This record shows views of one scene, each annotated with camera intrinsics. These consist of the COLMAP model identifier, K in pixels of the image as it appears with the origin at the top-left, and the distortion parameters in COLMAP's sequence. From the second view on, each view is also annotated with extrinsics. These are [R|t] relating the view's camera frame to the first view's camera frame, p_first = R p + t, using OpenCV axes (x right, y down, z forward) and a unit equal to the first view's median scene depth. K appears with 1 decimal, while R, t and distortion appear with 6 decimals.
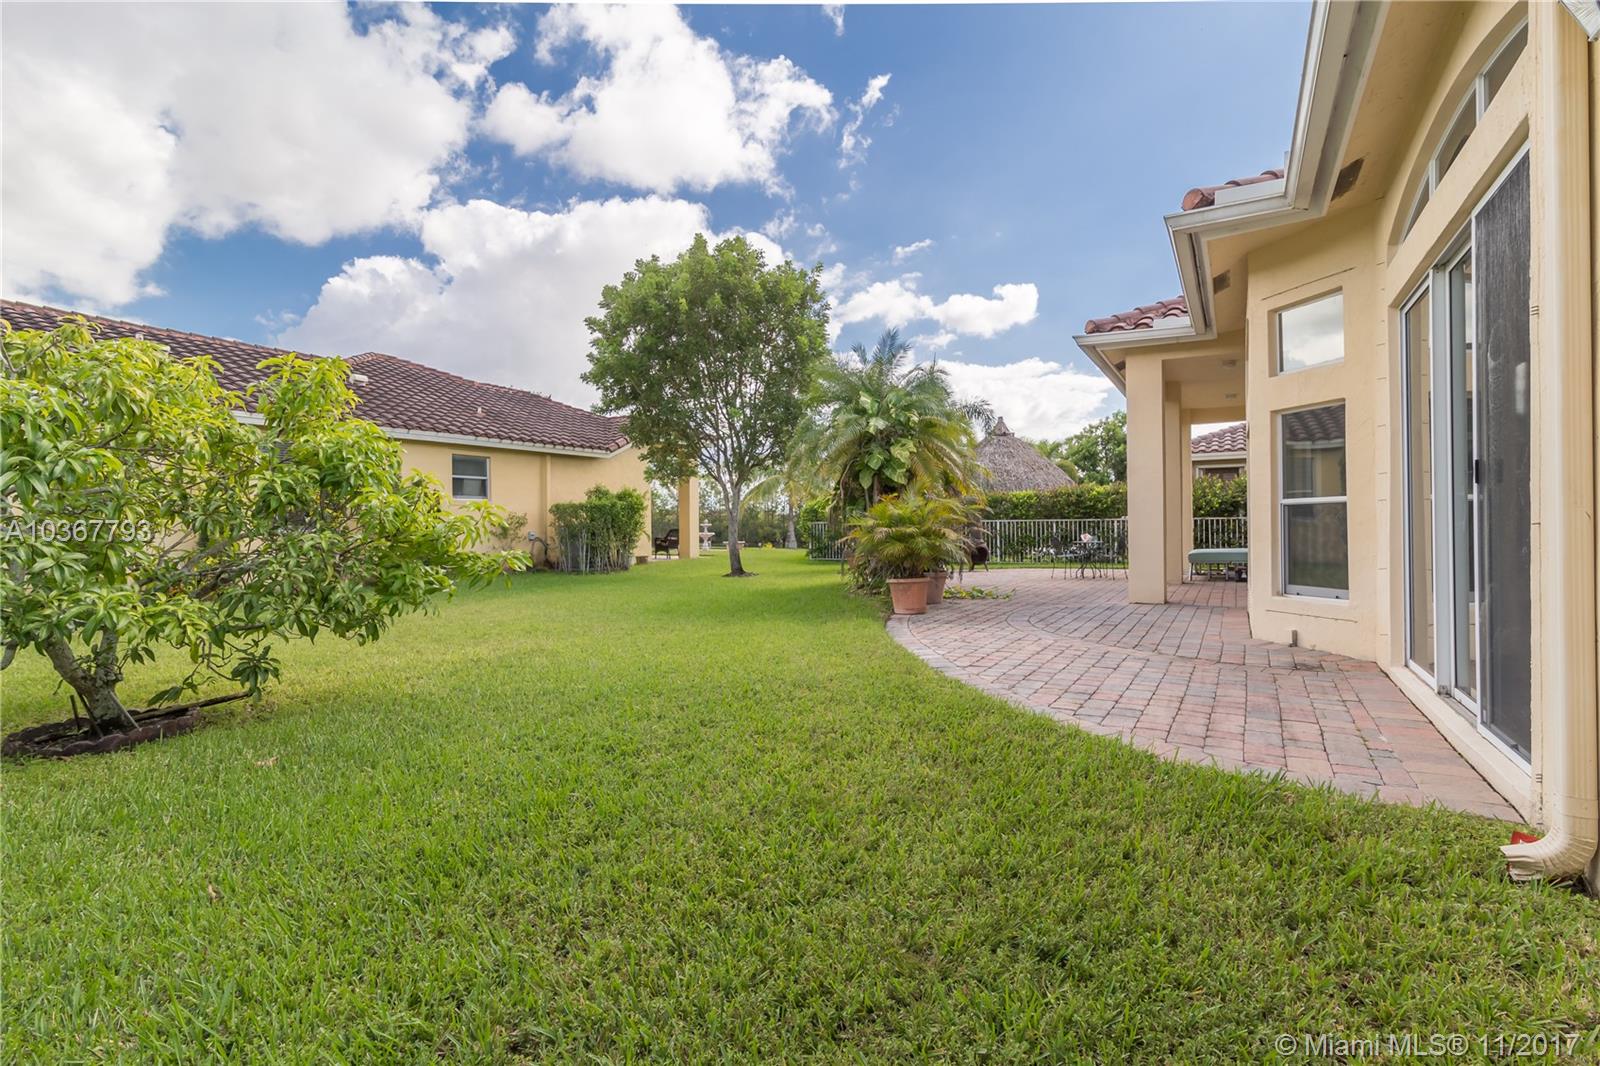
lens RADIAL K [[768.2, 0, 798.2], [0, 768.2, 525.8], [0, 0, 1]] dist [-0.000266, -0.000194]
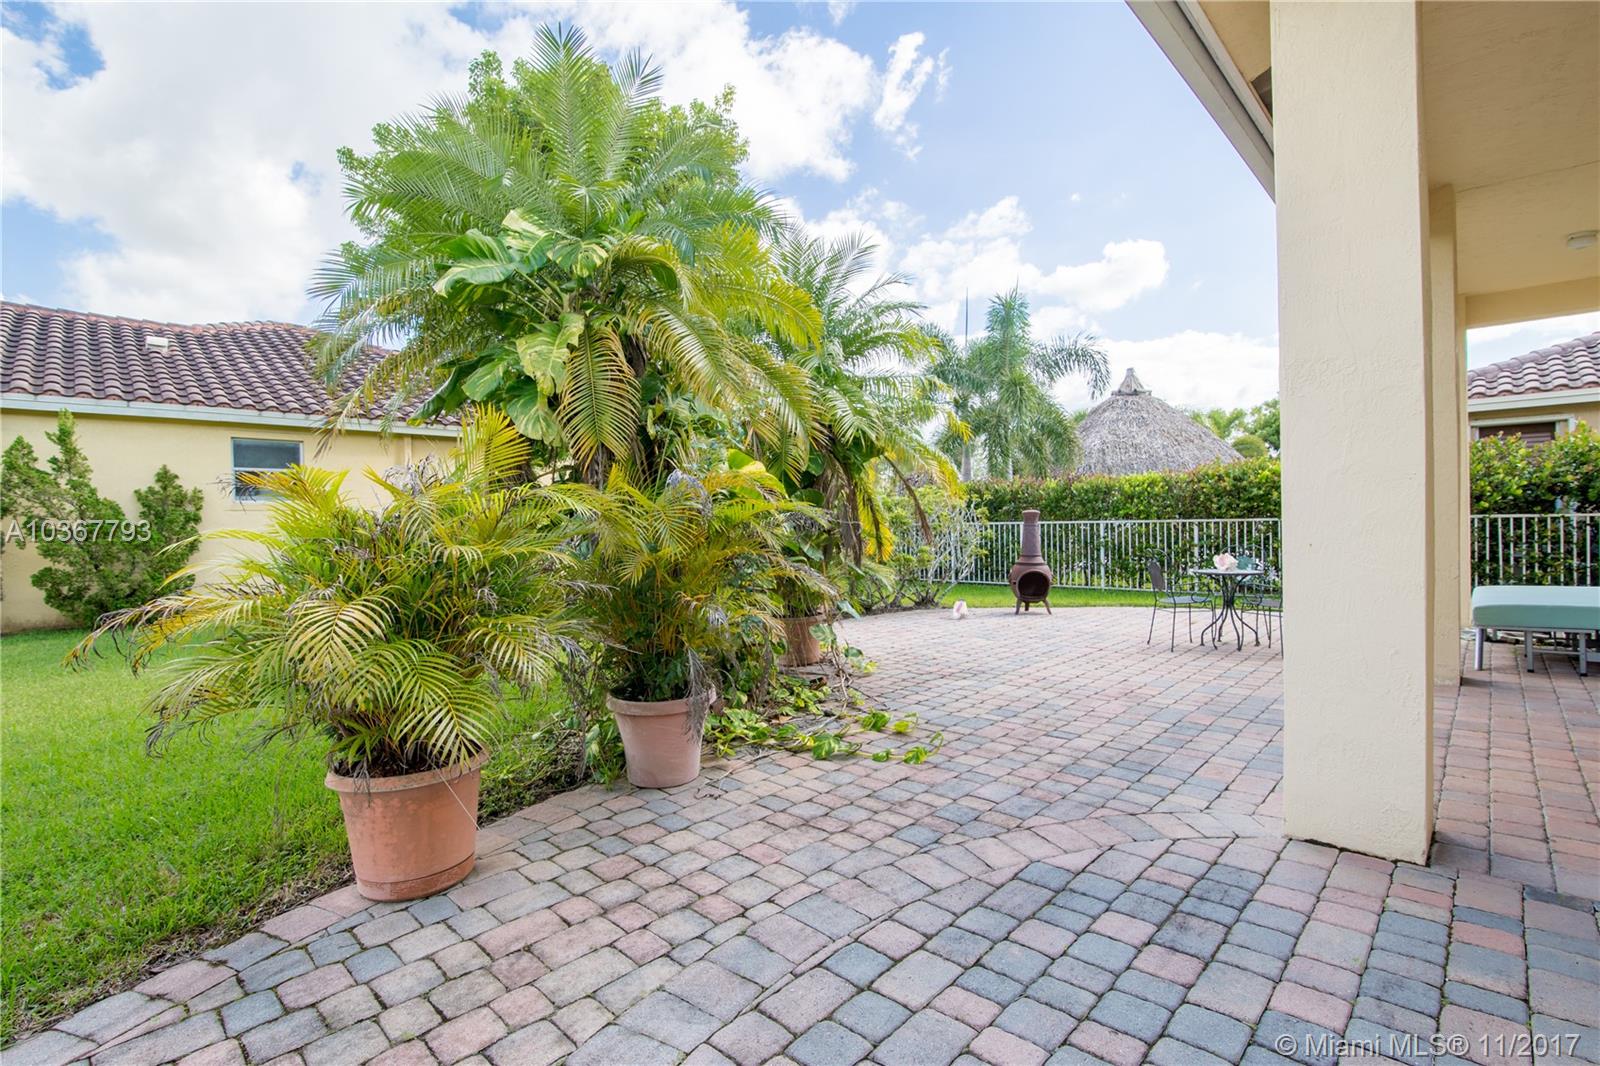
lens RADIAL K [[768.2, 0, 802.4], [0, 768.2, 535.9], [0, 0, 1]] dist [-0.000266, -0.000194]
pose [[0.975977, -0.005685, -0.217799, 0.166436], [0.009991, 0.999776, 0.018674, -0.009656], [0.217644, -0.020401, 0.975815, 0.347648]]
